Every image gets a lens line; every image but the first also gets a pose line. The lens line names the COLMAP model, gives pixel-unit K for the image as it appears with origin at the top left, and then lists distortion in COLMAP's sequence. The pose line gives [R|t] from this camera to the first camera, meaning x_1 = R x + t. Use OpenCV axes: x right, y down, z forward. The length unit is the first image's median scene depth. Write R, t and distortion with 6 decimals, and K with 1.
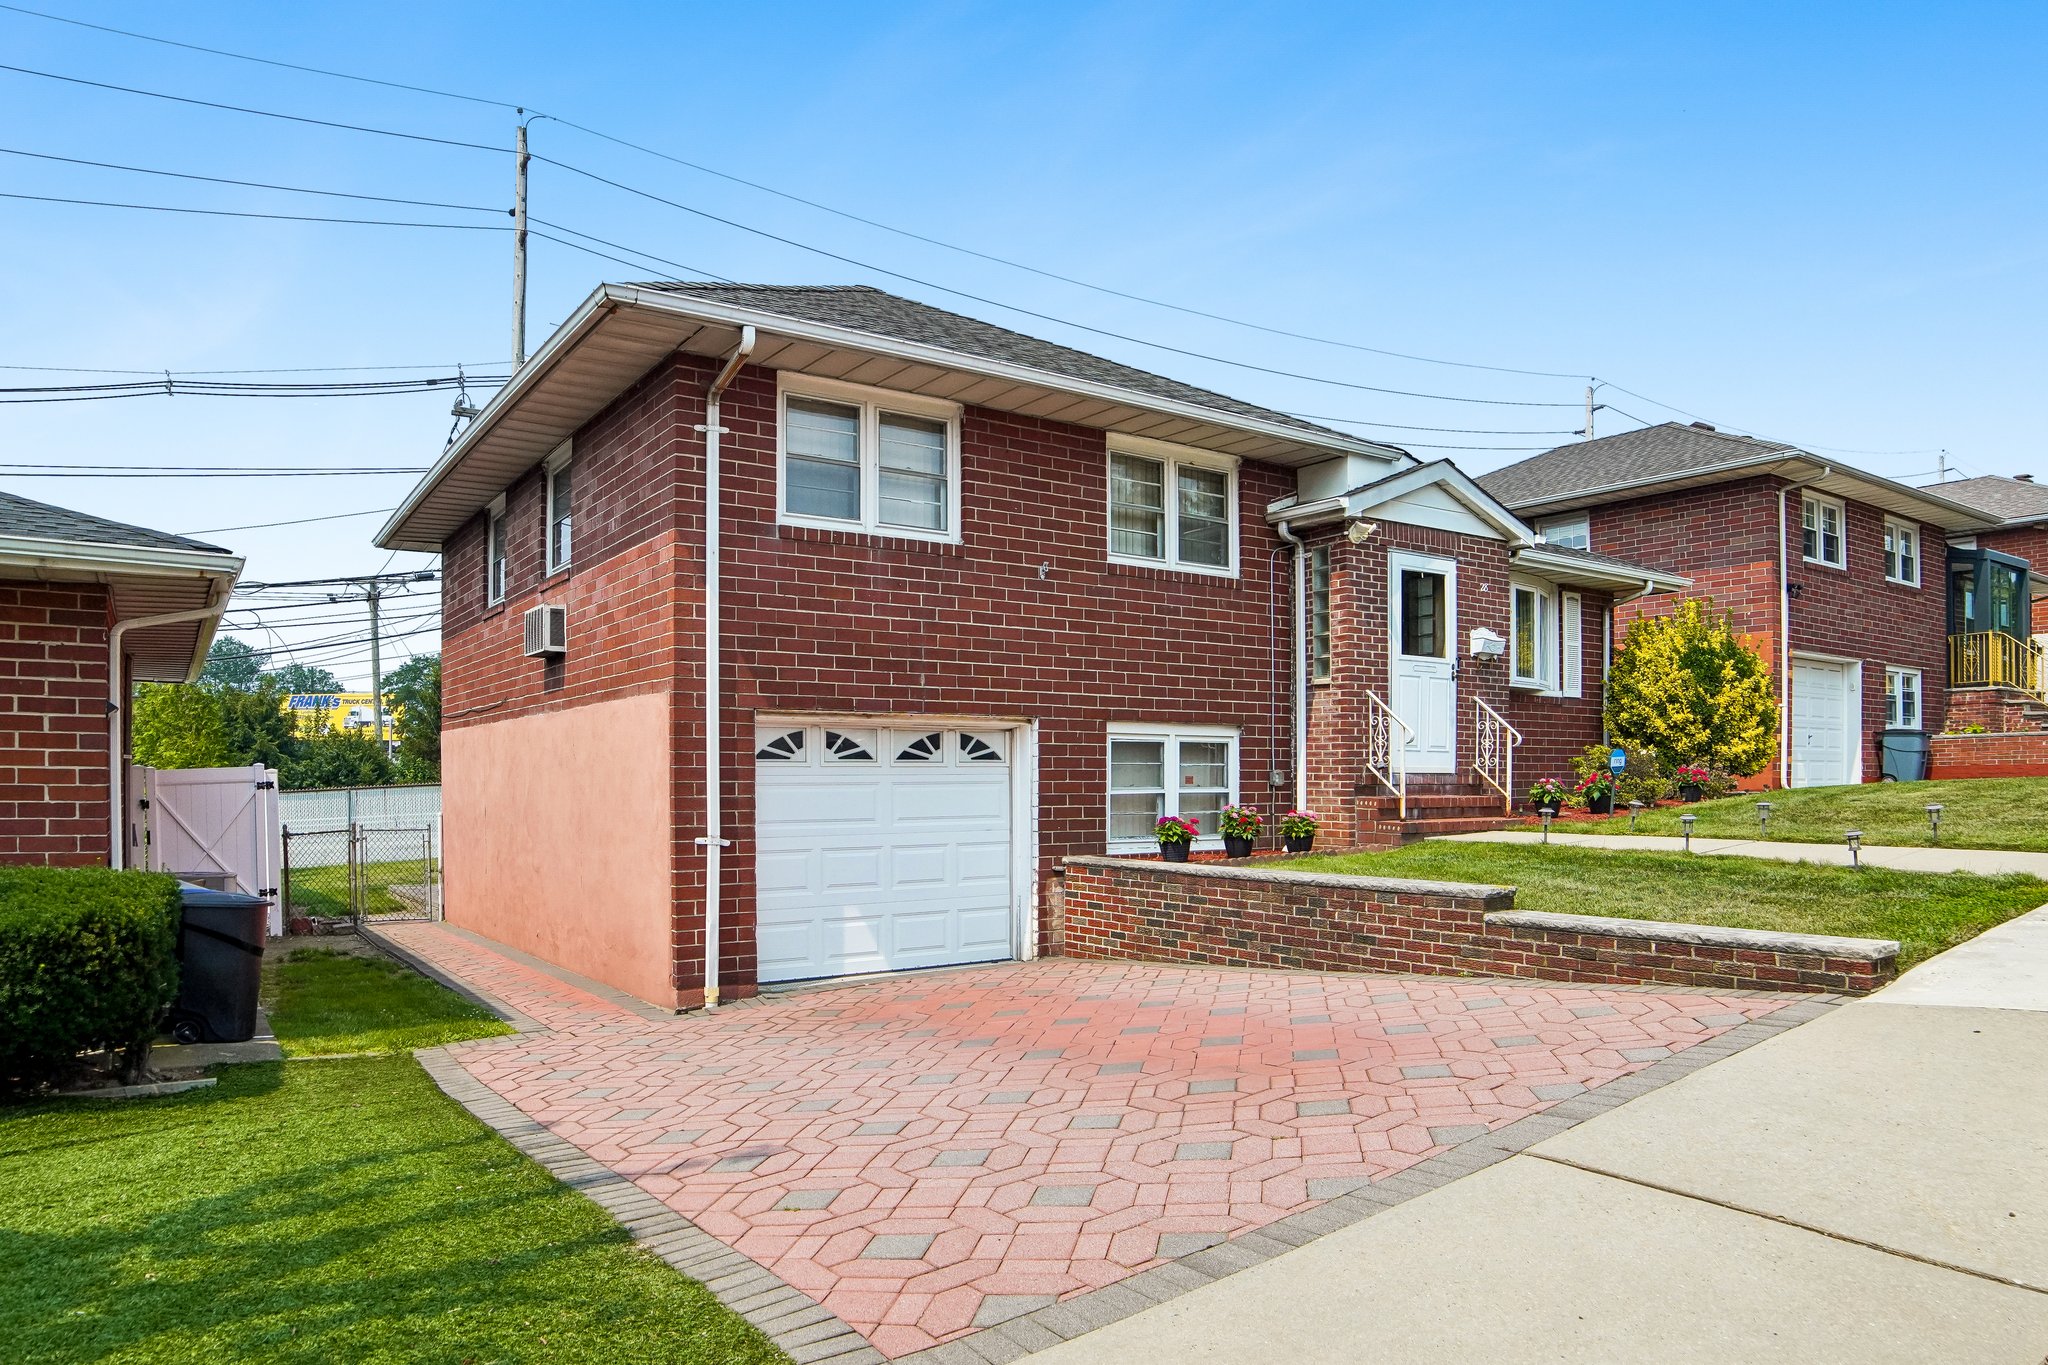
lens RADIAL K [[1274.6, 0, 1024.5], [0, 1274.6, 793.6], [0, 0, 1]] dist [-0.022089, 0.000557]
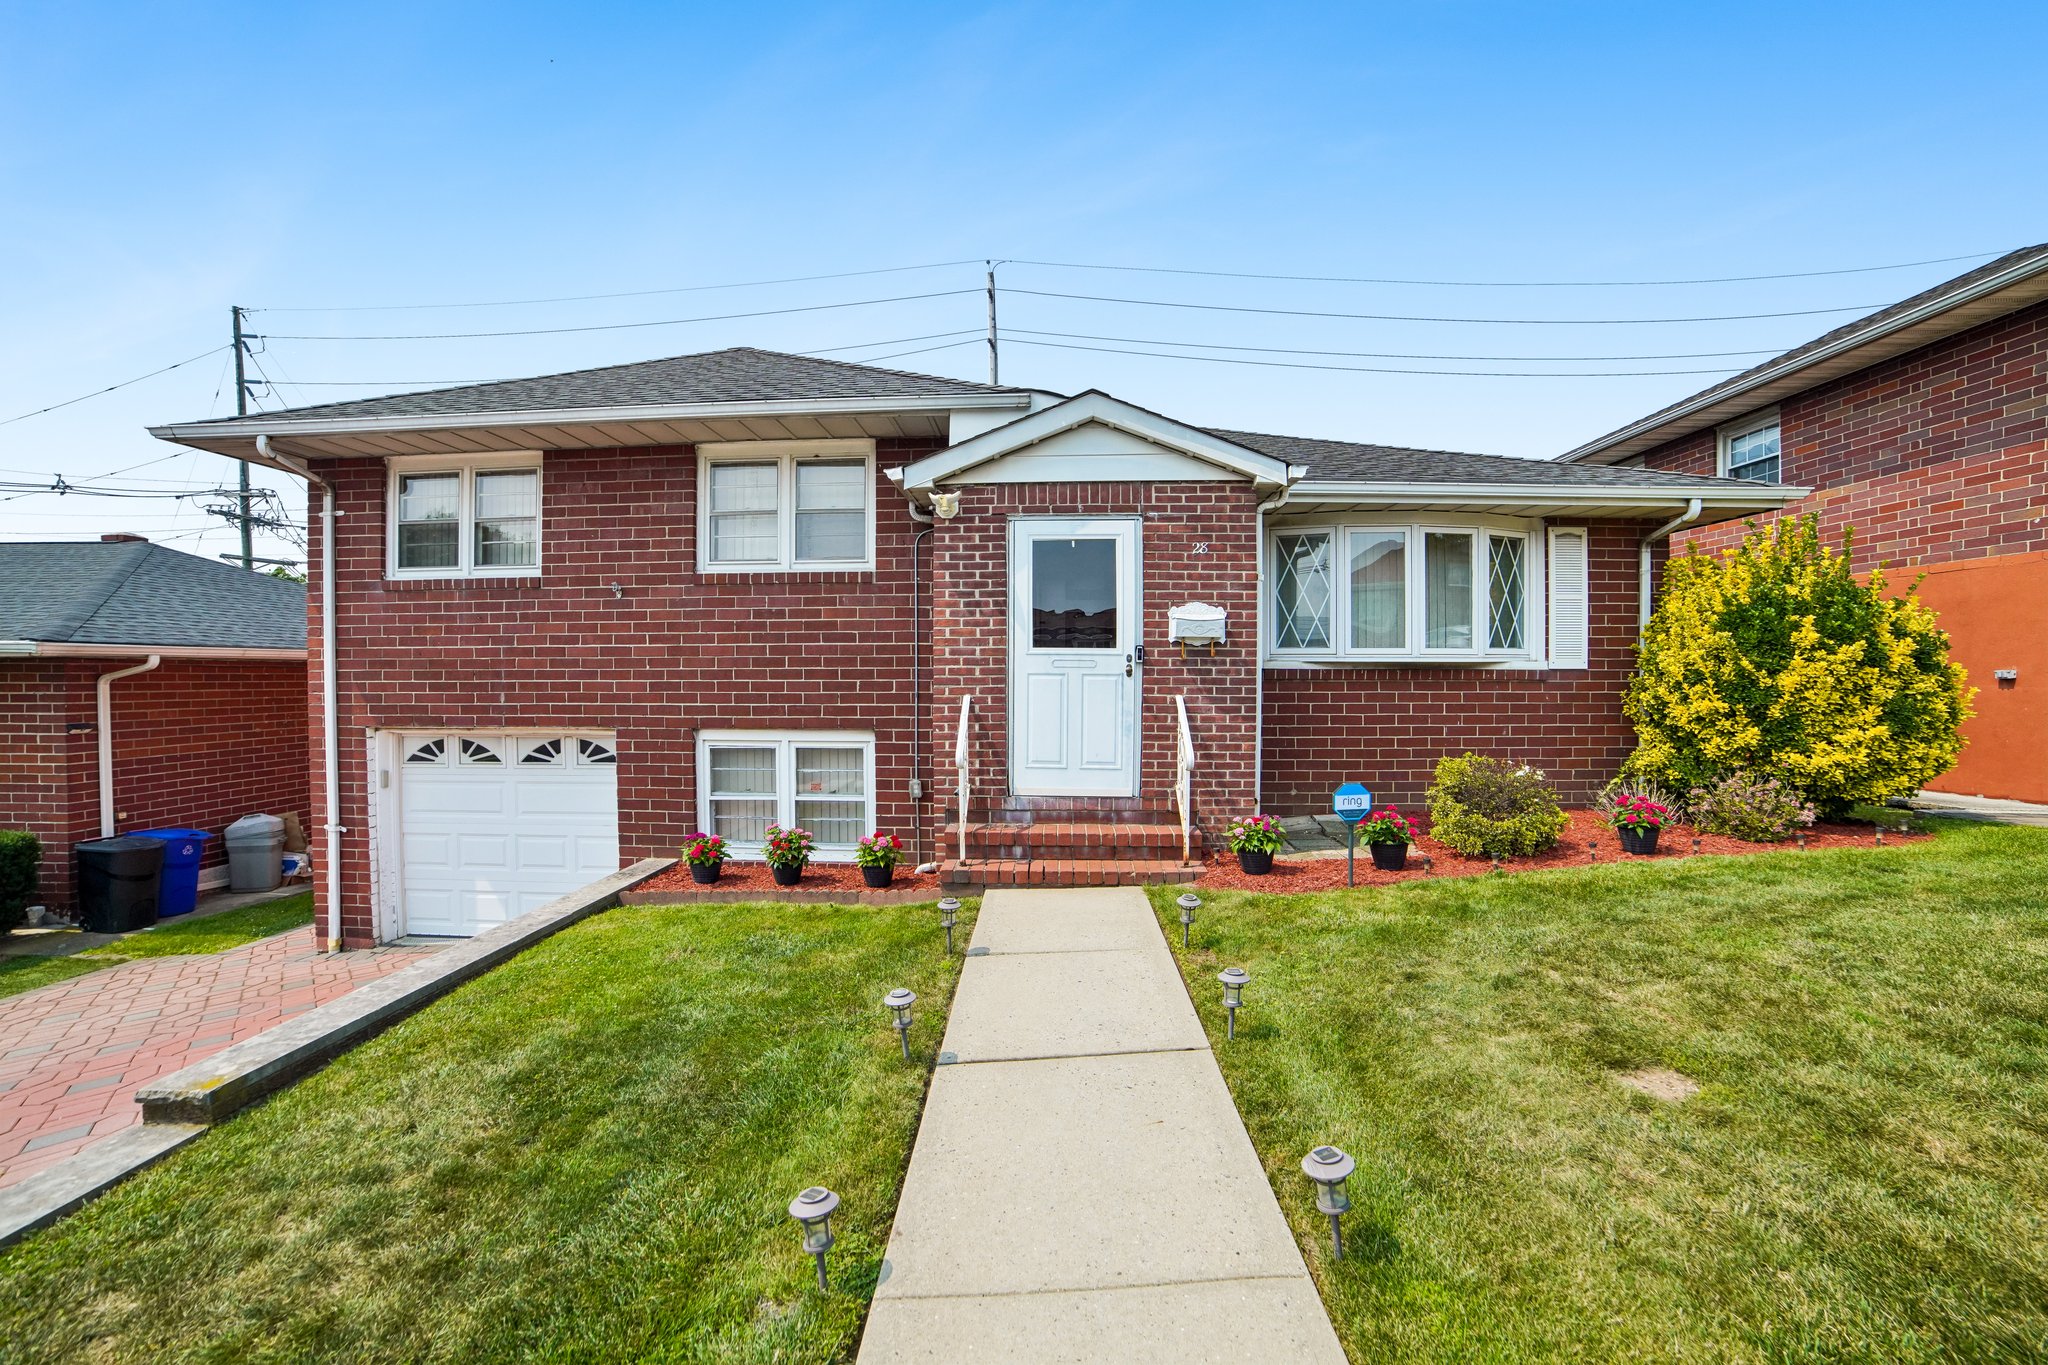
lens RADIAL K [[786.5, 0, 1029.2], [0, 786.5, 692.7], [0, 0, 1]] dist [-0.074551, 0.021984]
pose [[0.797862, 0.016421, -0.602616, 0.650122], [-0.005956, 0.999795, 0.019359, -0.099609], [0.602810, -0.011856, 0.797796, 0.664664]]
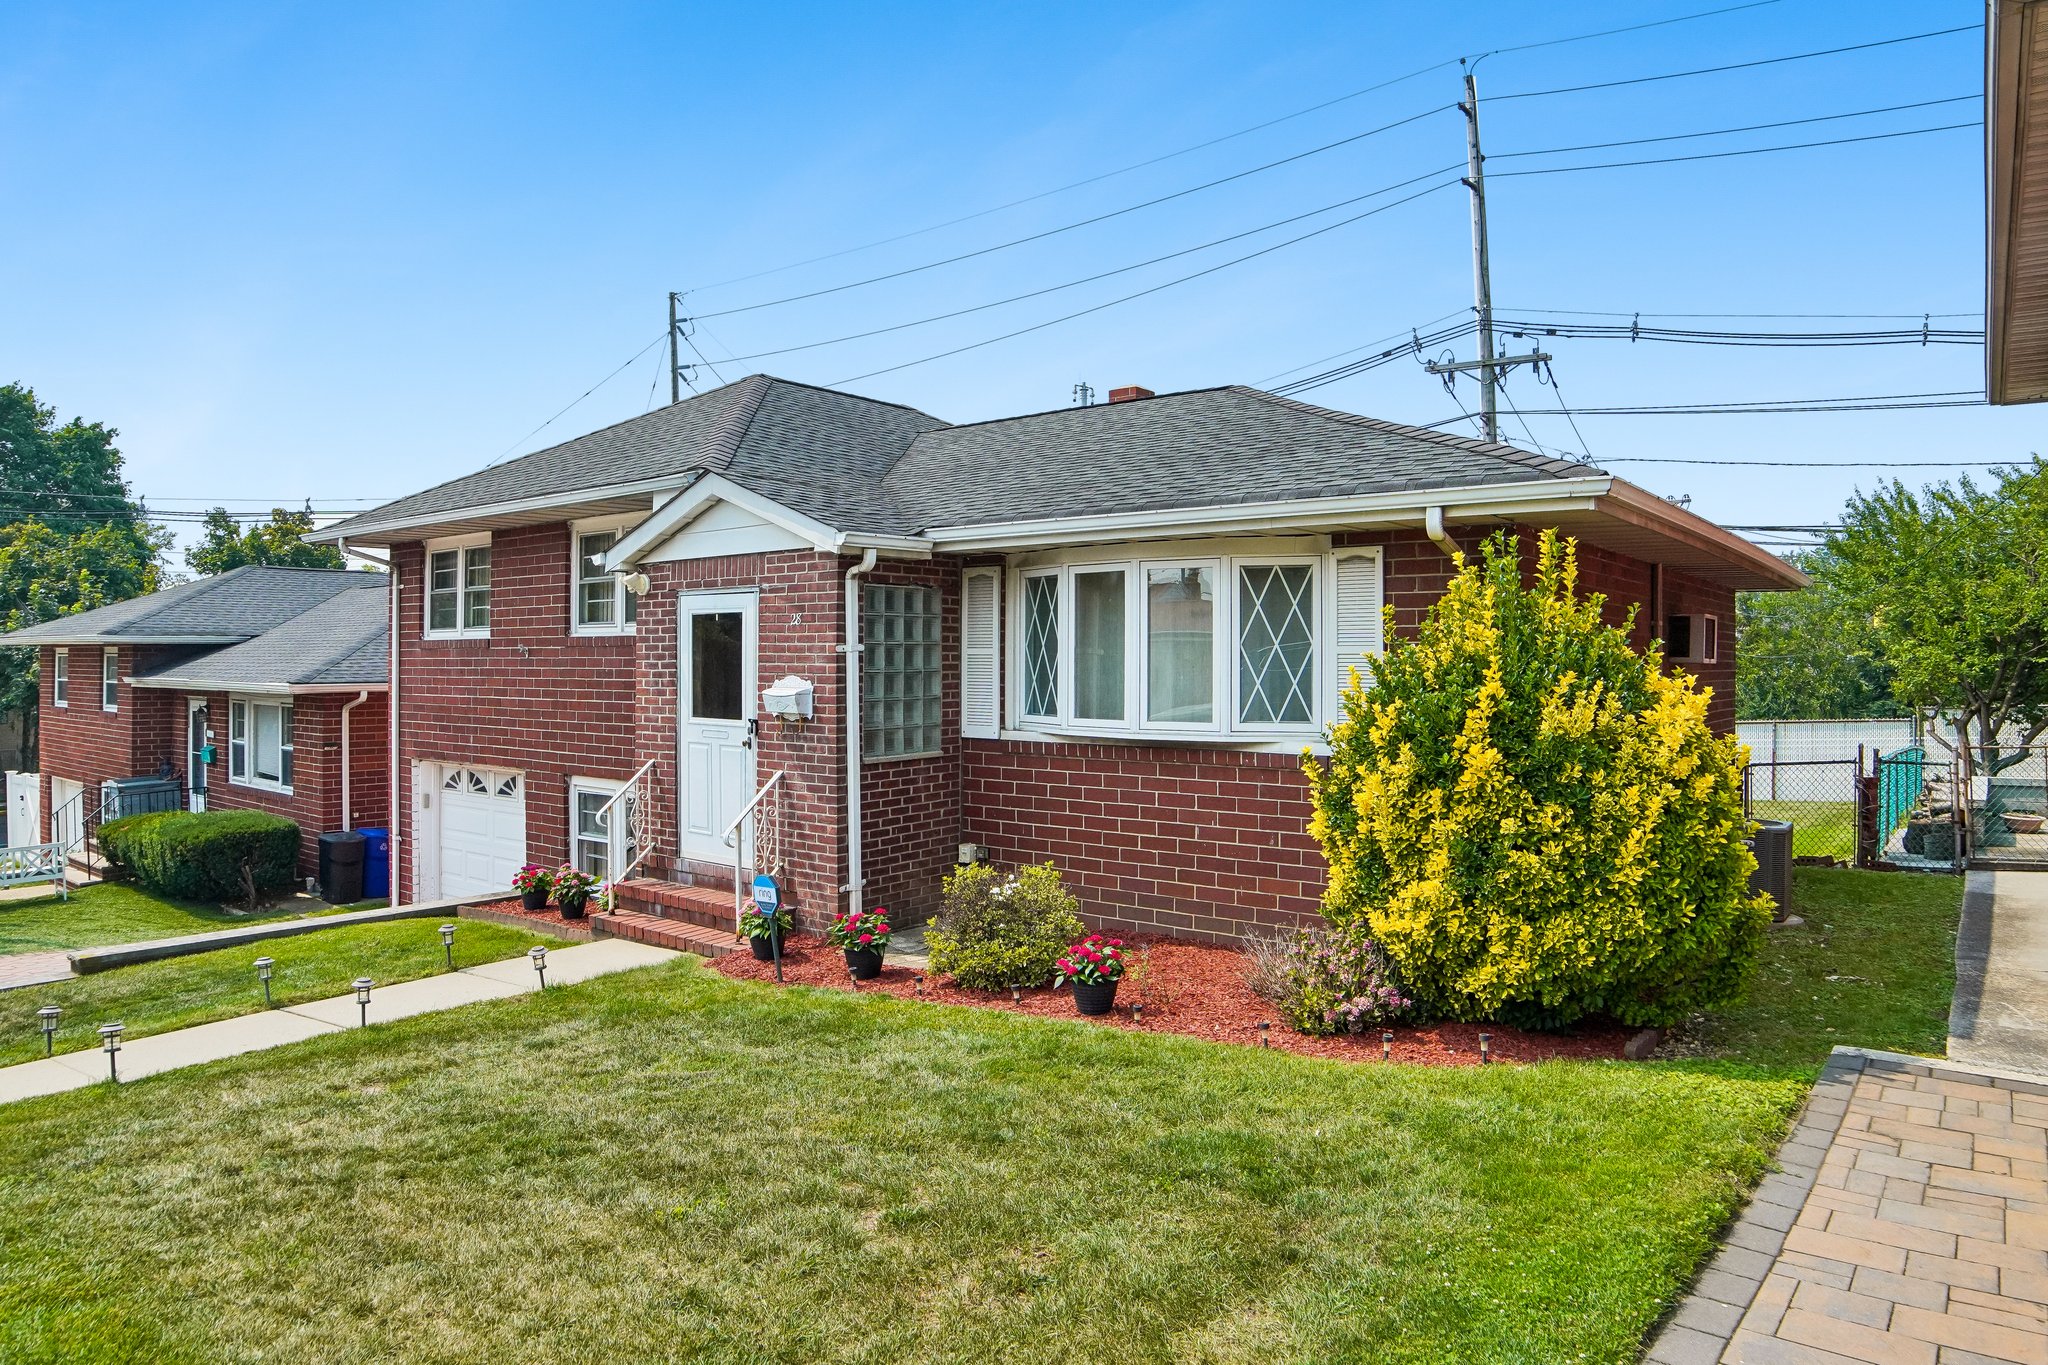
lens RADIAL K [[1257.8, 0, 1024.0], [0, 1257.8, 682.5], [0, 0, 1]] dist [-0.055449, 0.000025]
pose [[0.295657, 0.018671, -0.955112, 1.252345], [-0.010063, 0.999814, 0.016430, -0.162081], [0.955241, 0.004753, 0.295790, 1.059347]]
